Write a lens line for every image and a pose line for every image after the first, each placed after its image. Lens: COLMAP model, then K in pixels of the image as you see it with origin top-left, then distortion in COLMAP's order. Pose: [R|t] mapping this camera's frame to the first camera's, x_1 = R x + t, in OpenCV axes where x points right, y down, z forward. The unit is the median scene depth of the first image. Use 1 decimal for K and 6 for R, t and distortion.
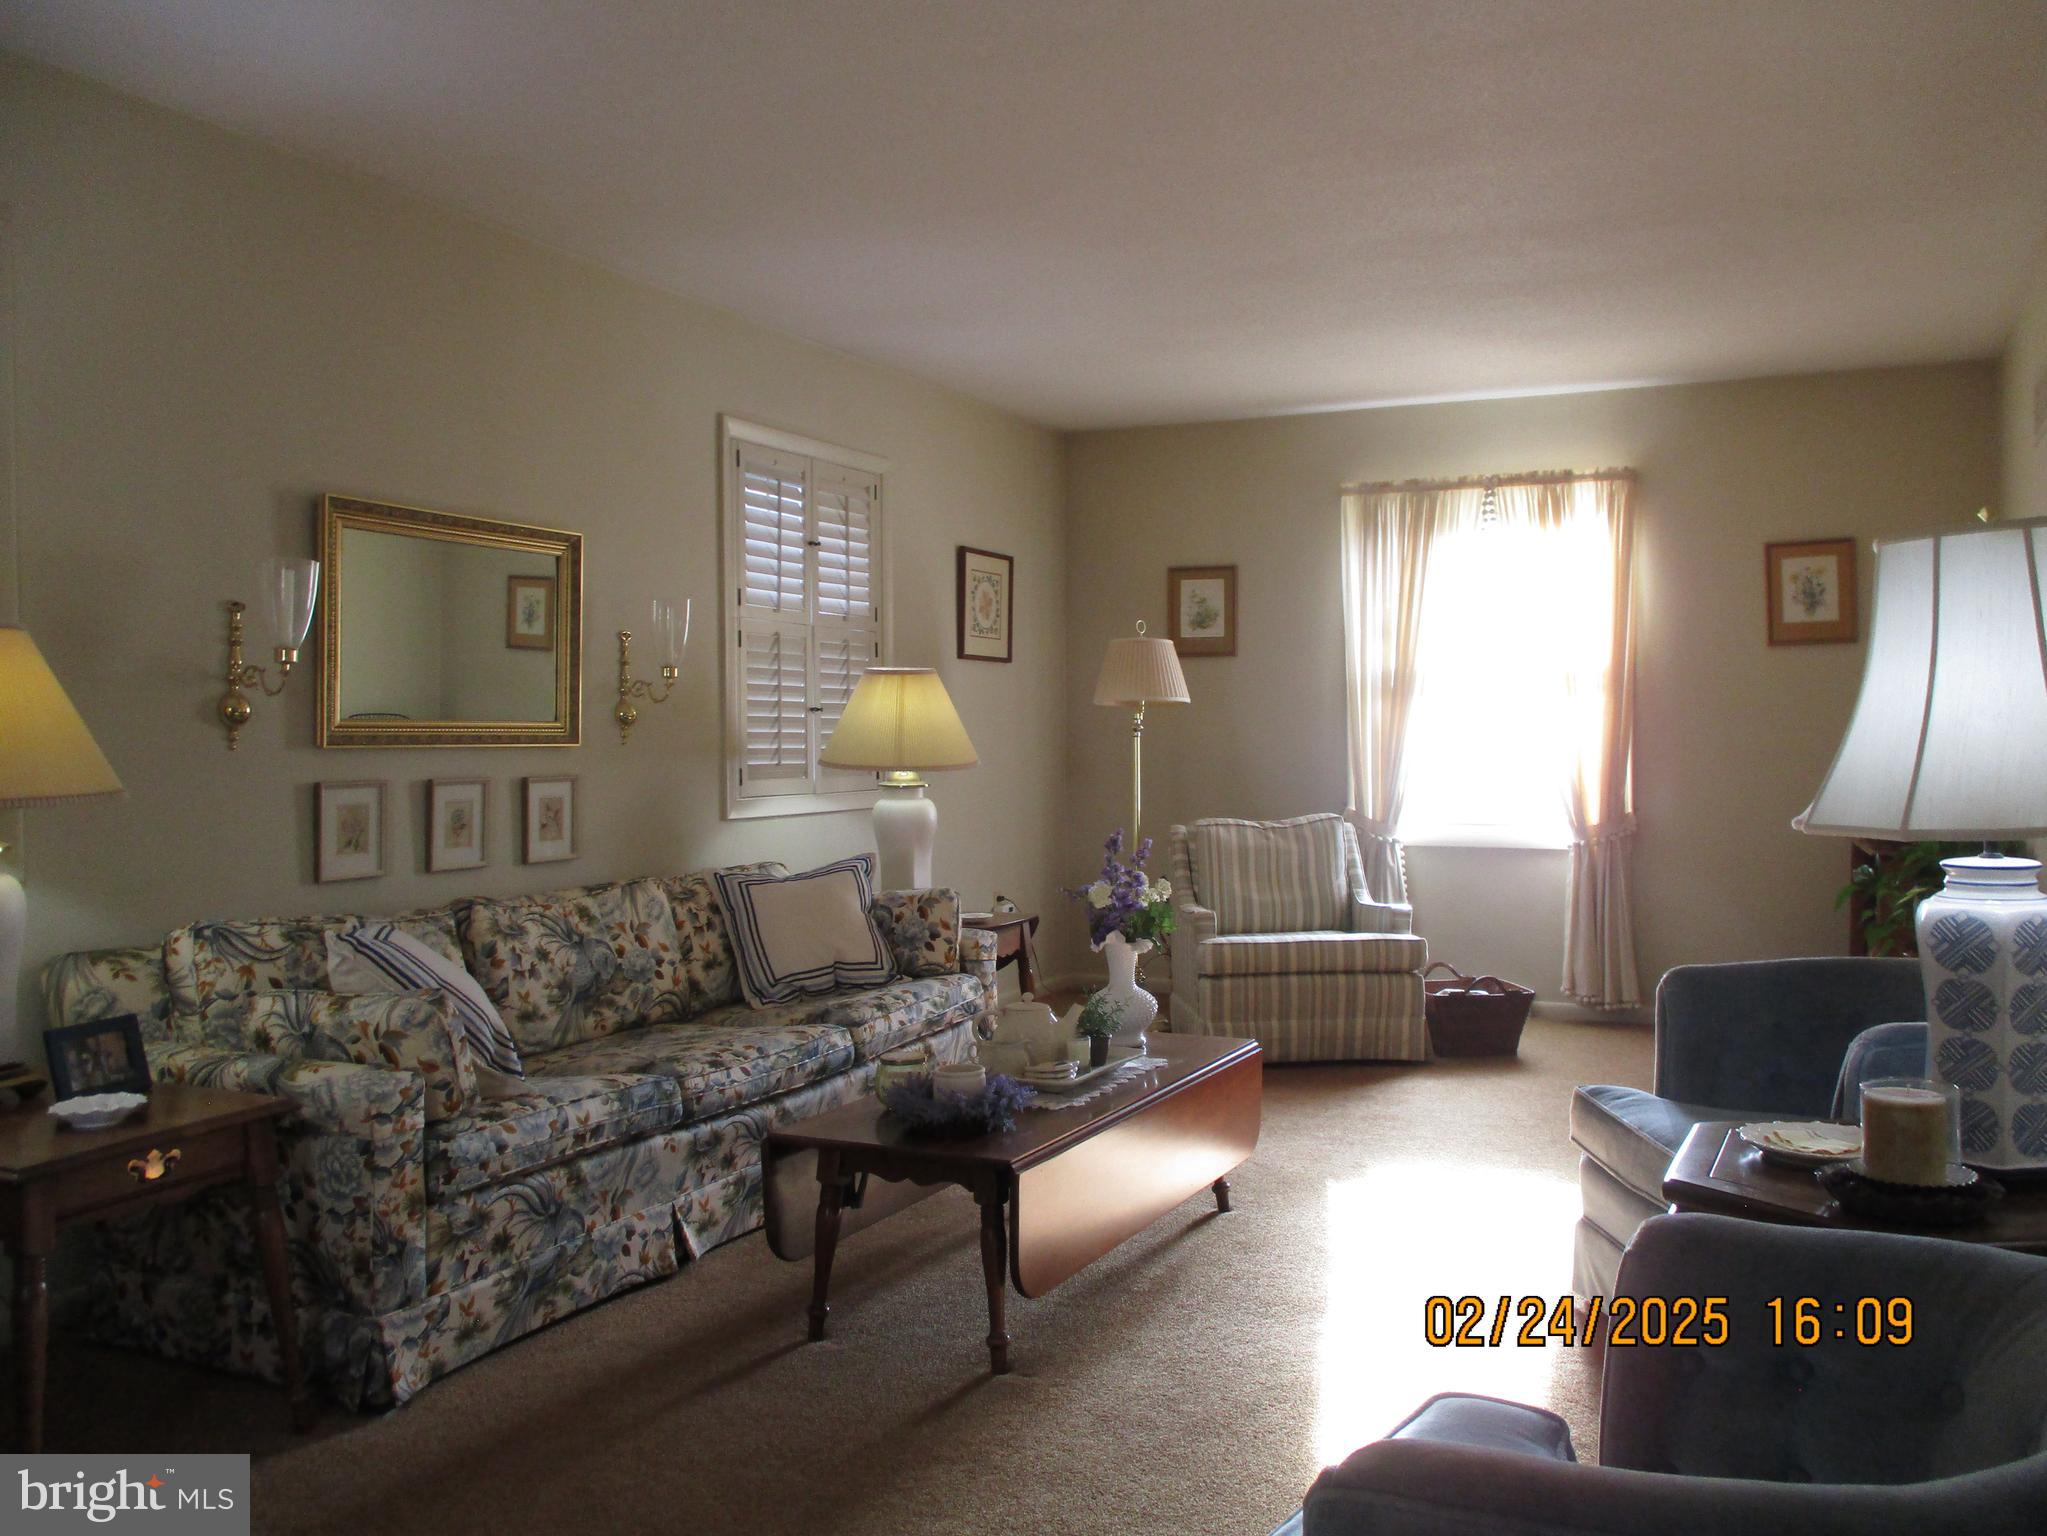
lens RADIAL K [[1692.0, 0, 1043.7], [0, 1692.0, 743.3], [0, 0, 1]] dist [-0.034824, 0.024958]
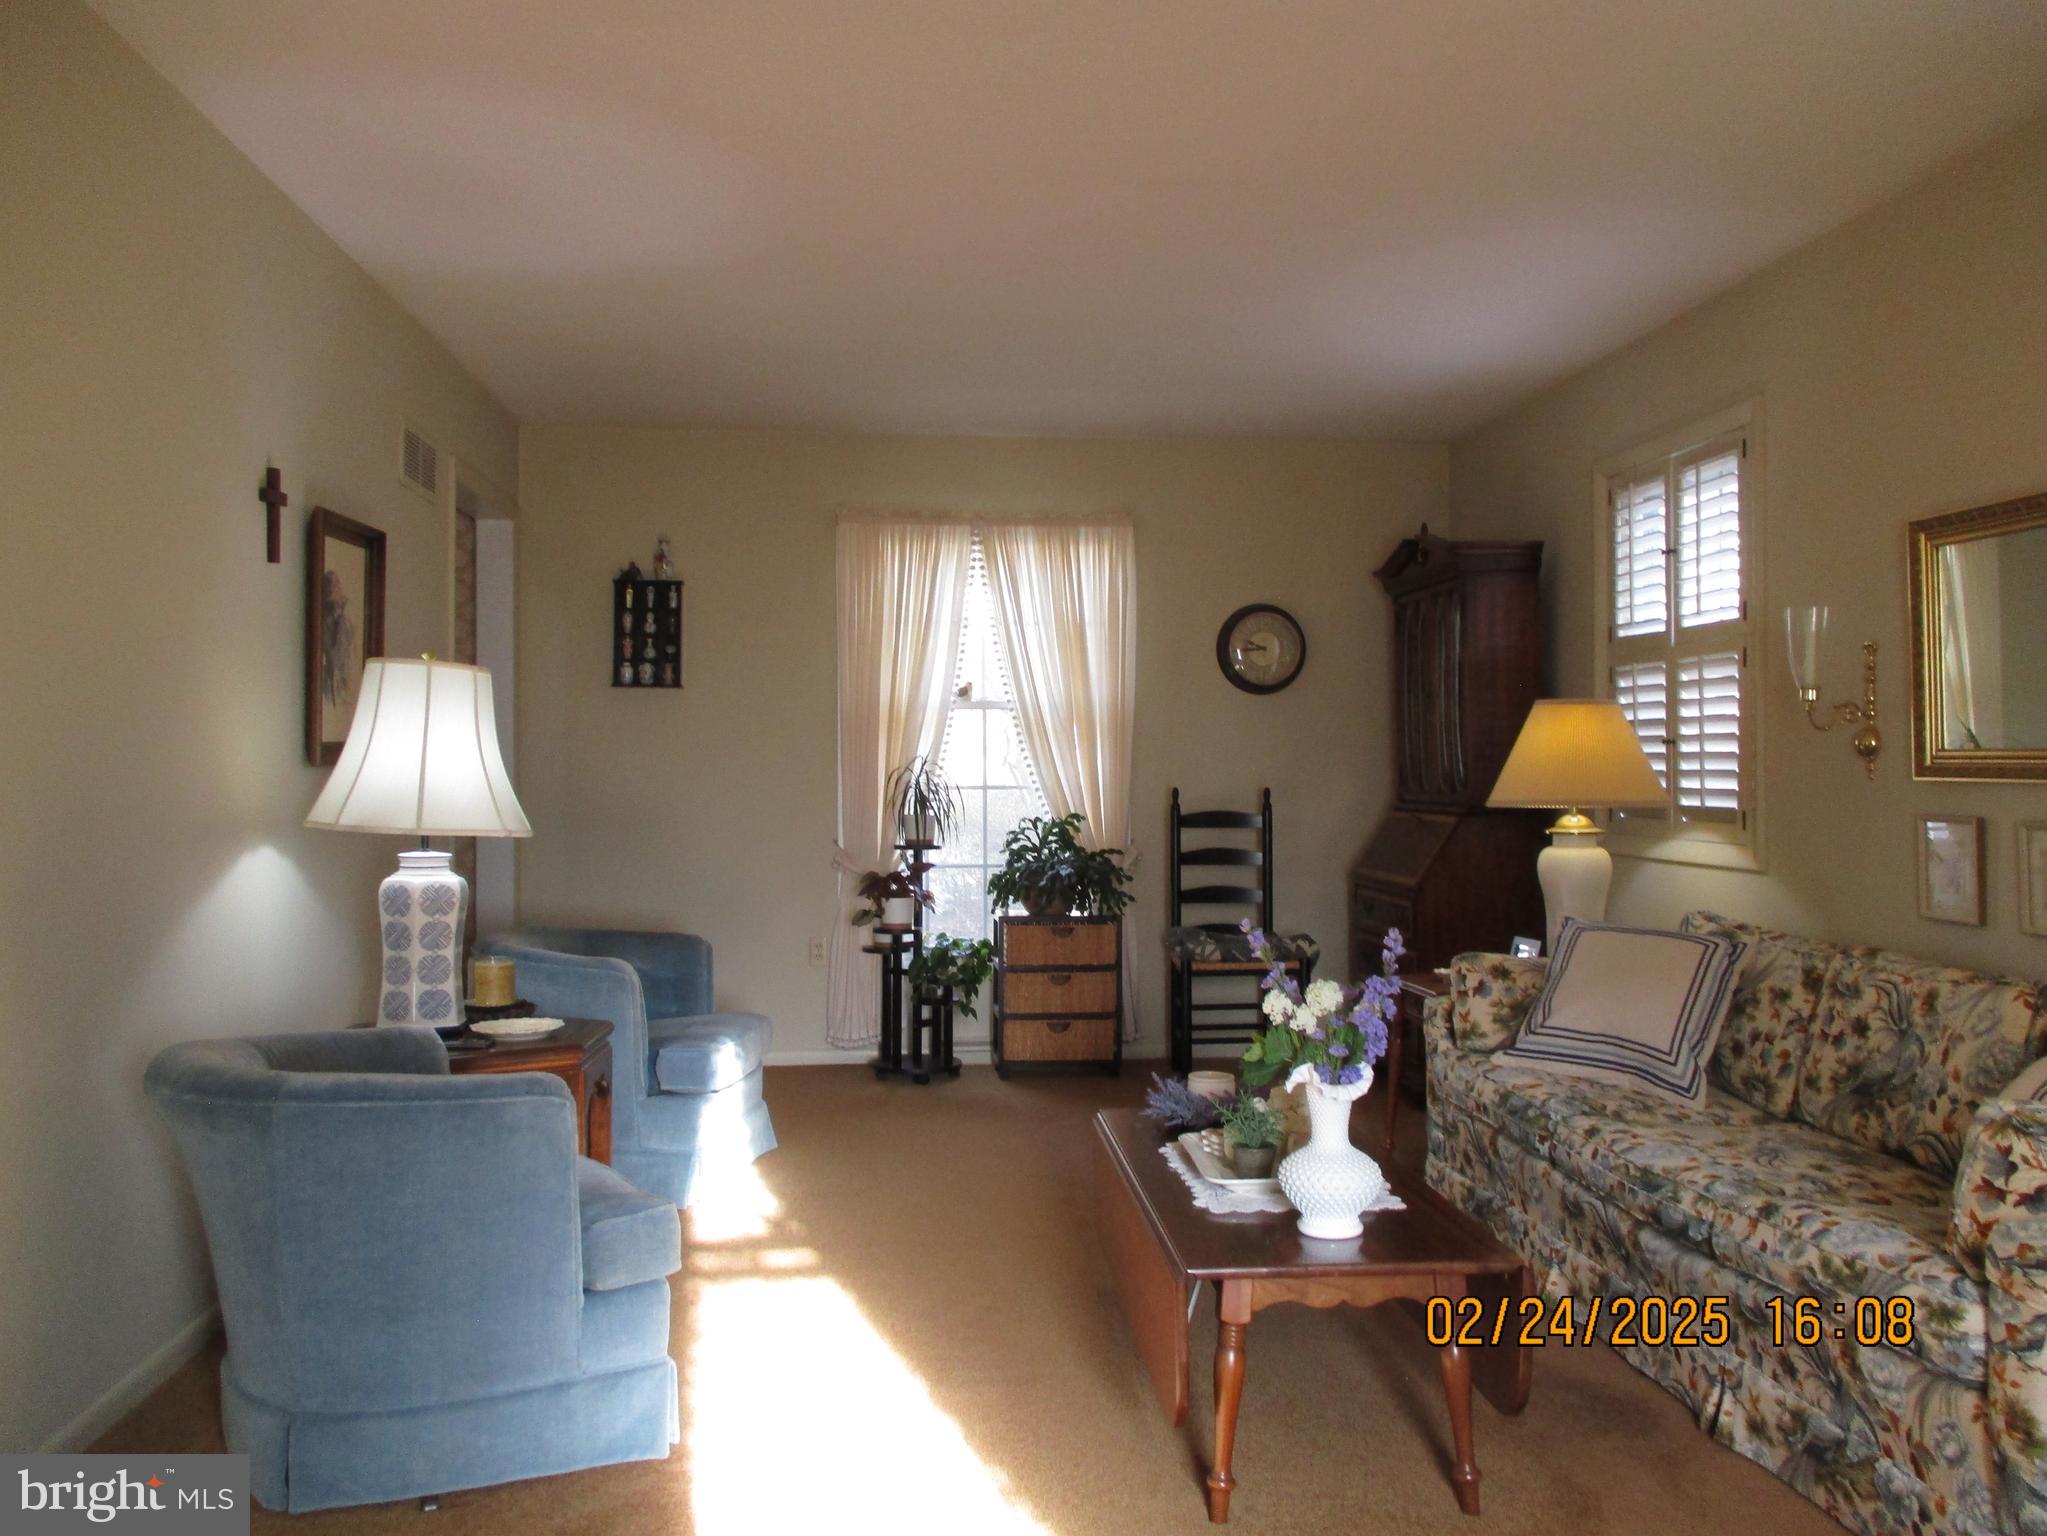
lens RADIAL K [[1692.0, 0, 1024.0], [0, 1692.0, 759.5], [0, 0, 1]] dist [-0.034824, 0.024958]
pose [[-0.858609, 0.007438, -0.512577, 0.466535], [0.003508, 0.999957, 0.008634, -0.017645], [0.512619, 0.005615, -0.858598, 1.410637]]
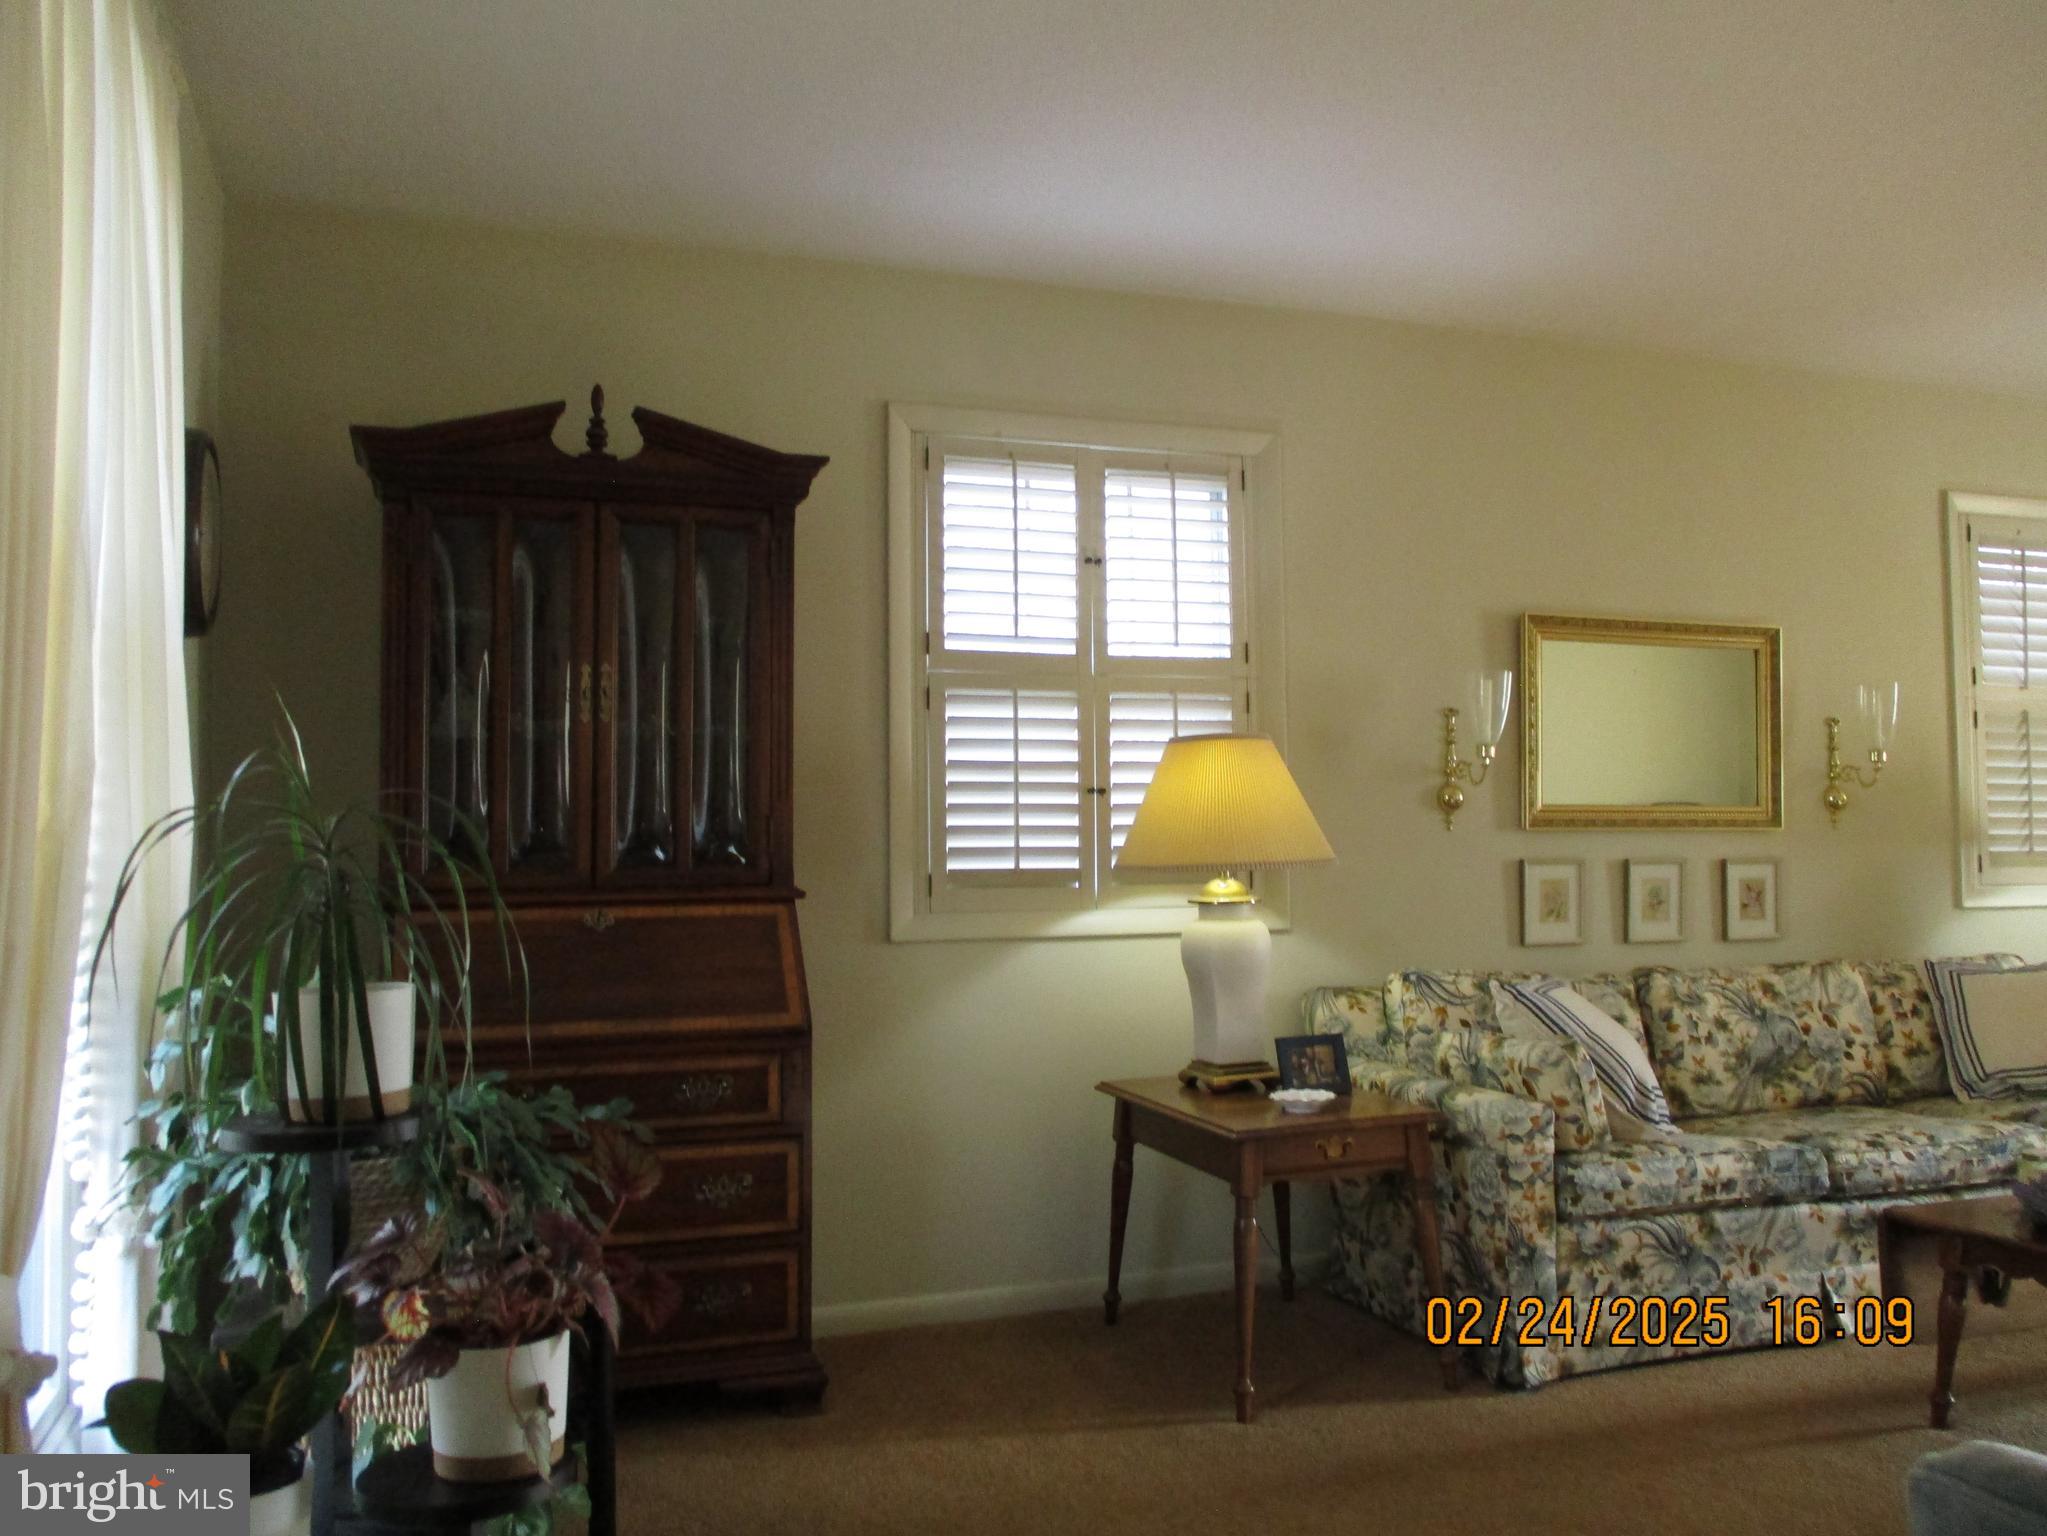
lens RADIAL K [[1692.0, 0, 1050.0], [0, 1692.0, 742.3], [0, 0, 1]] dist [-0.034824, 0.024958]
pose [[0.712454, -0.031526, -0.701011, 0.142526], [-0.005850, 0.998689, -0.050859, 0.003419], [0.701695, 0.040336, 0.711335, -0.059559]]
